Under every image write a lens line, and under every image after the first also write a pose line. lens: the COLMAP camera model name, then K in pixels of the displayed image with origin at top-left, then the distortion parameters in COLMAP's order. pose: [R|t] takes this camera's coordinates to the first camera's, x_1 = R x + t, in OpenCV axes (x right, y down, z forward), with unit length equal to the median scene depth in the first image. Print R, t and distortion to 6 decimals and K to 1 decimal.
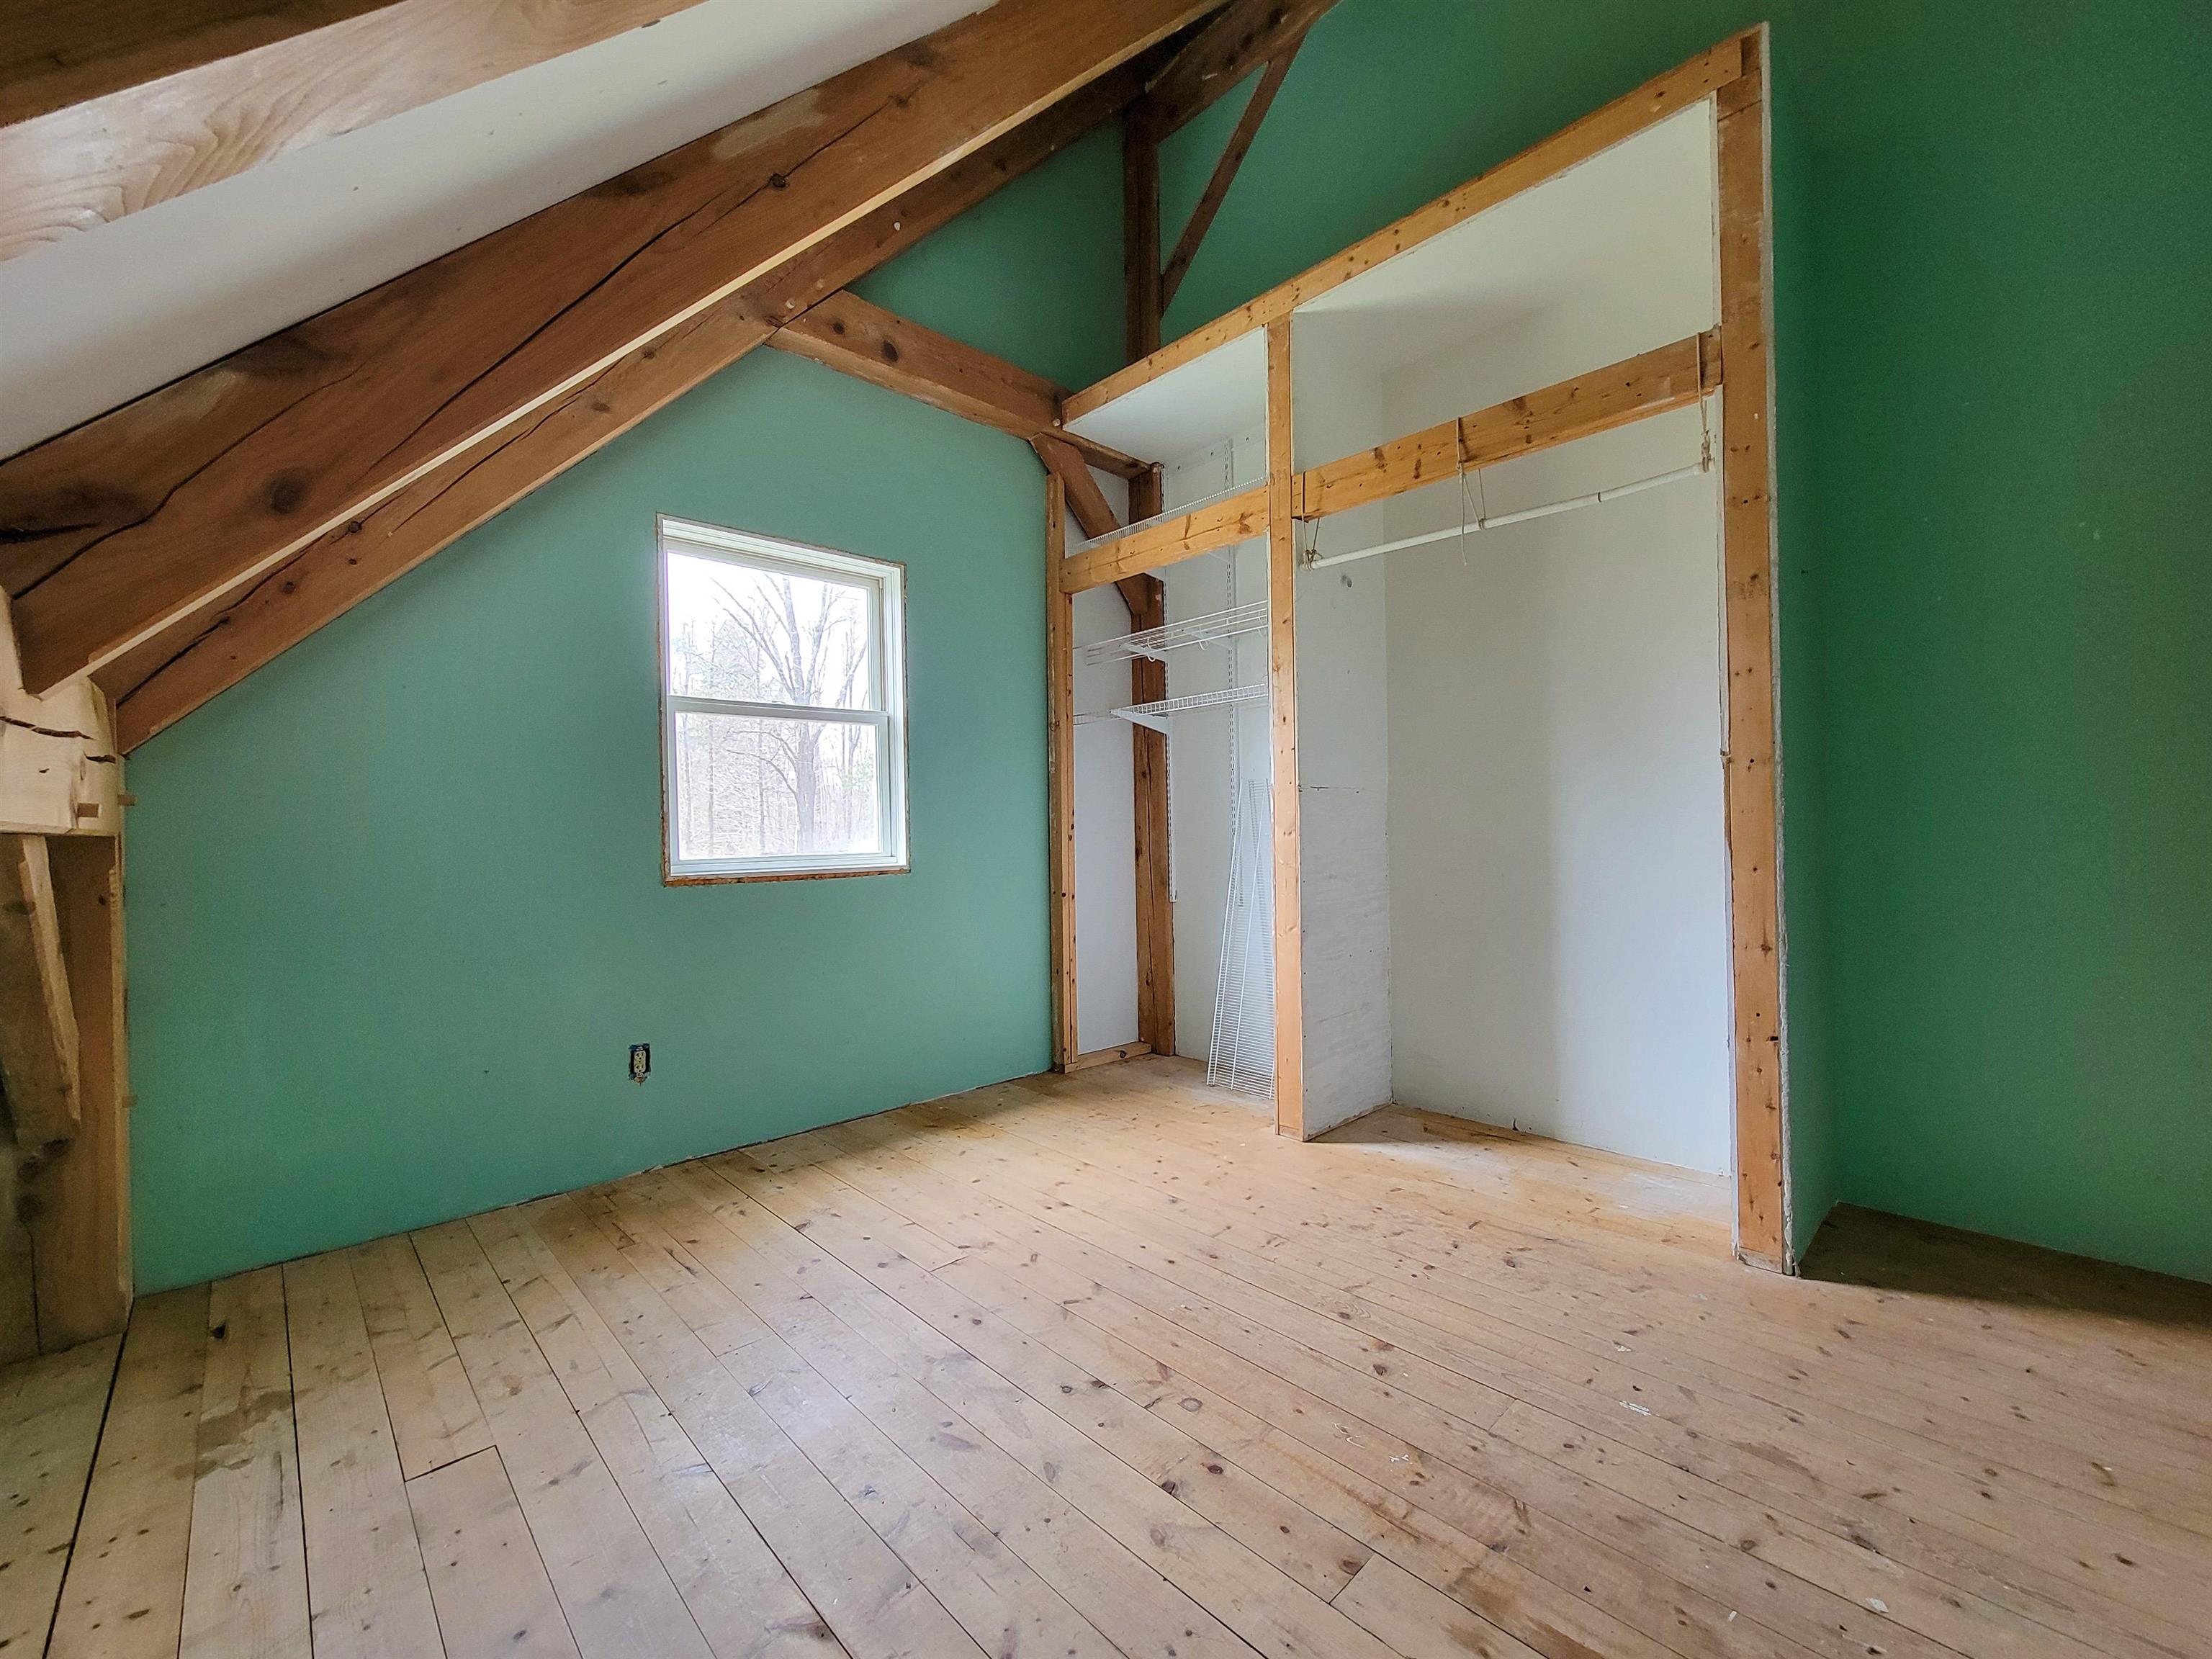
lens RADIAL K [[905.0, 0, 1114.2], [0, 905.0, 822.3], [0, 0, 1]] dist [-0.005733, 0.002441]
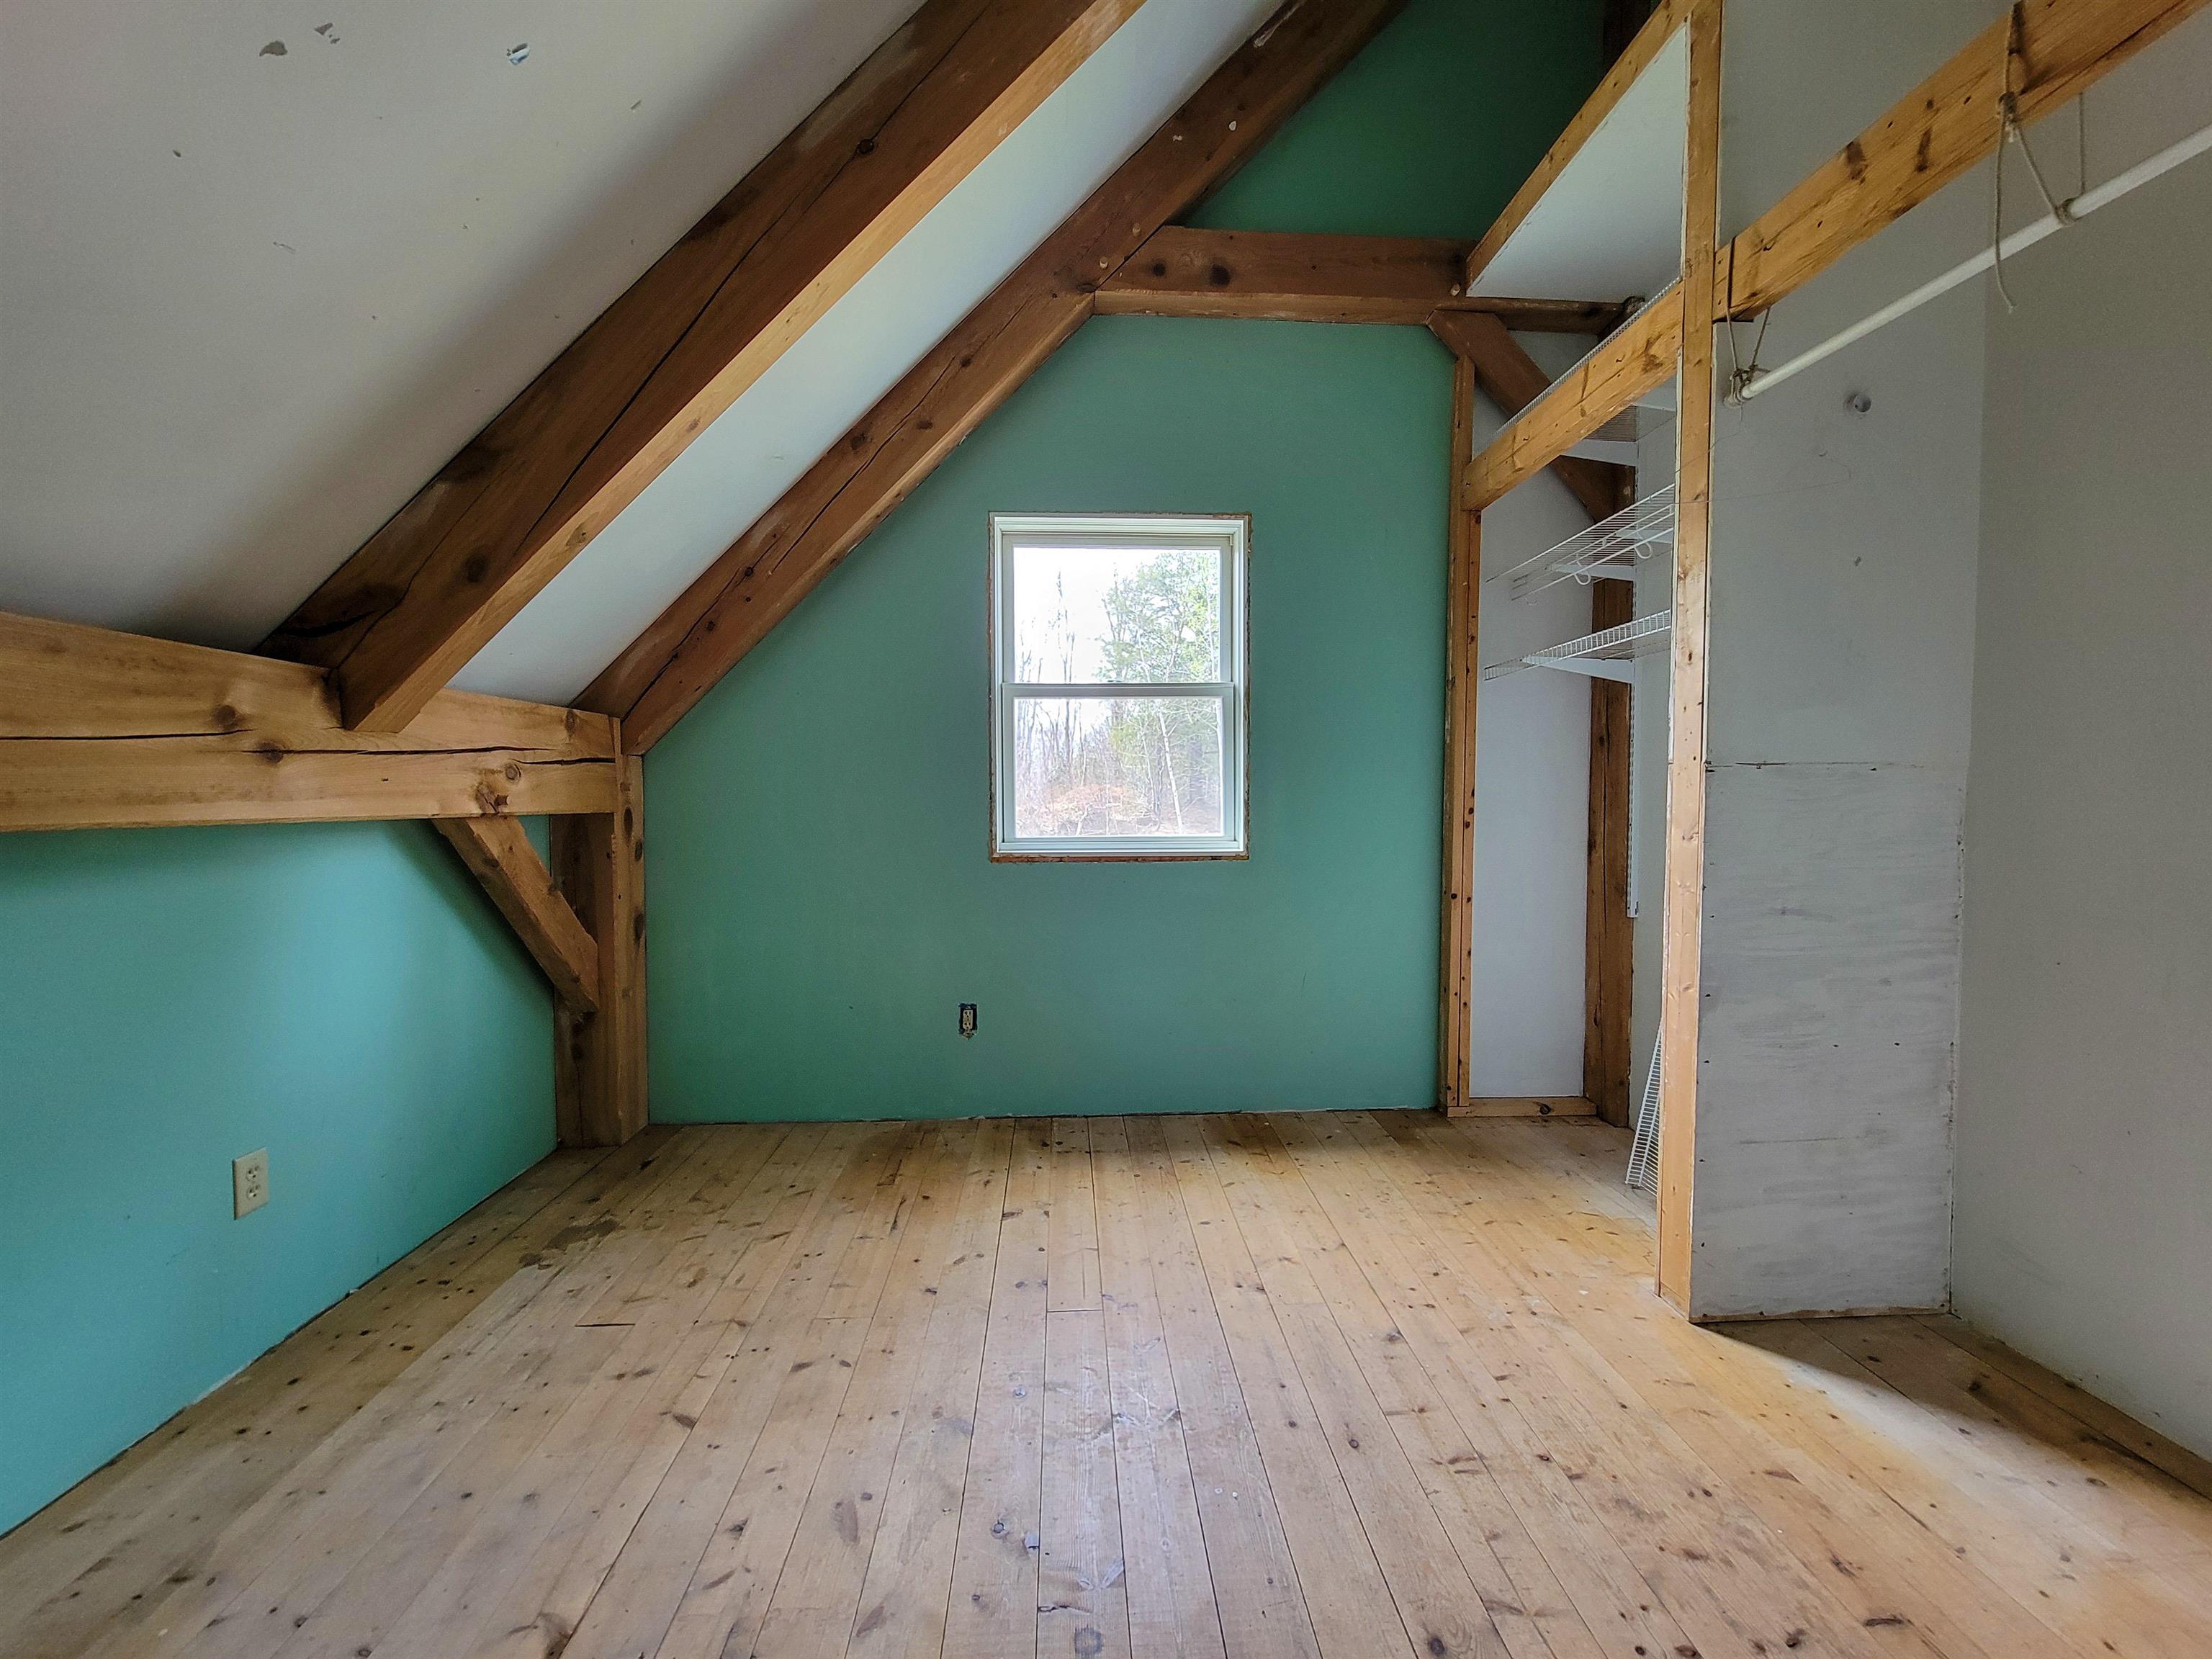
lens RADIAL K [[905.0, 0, 1112.6], [0, 905.0, 825.6], [0, 0, 1]] dist [-0.005733, 0.002441]
pose [[0.761244, 0.035584, -0.647489, 0.297510], [-0.005068, 0.998789, 0.048933, -0.025176], [0.648446, -0.033968, 0.760503, 0.263304]]
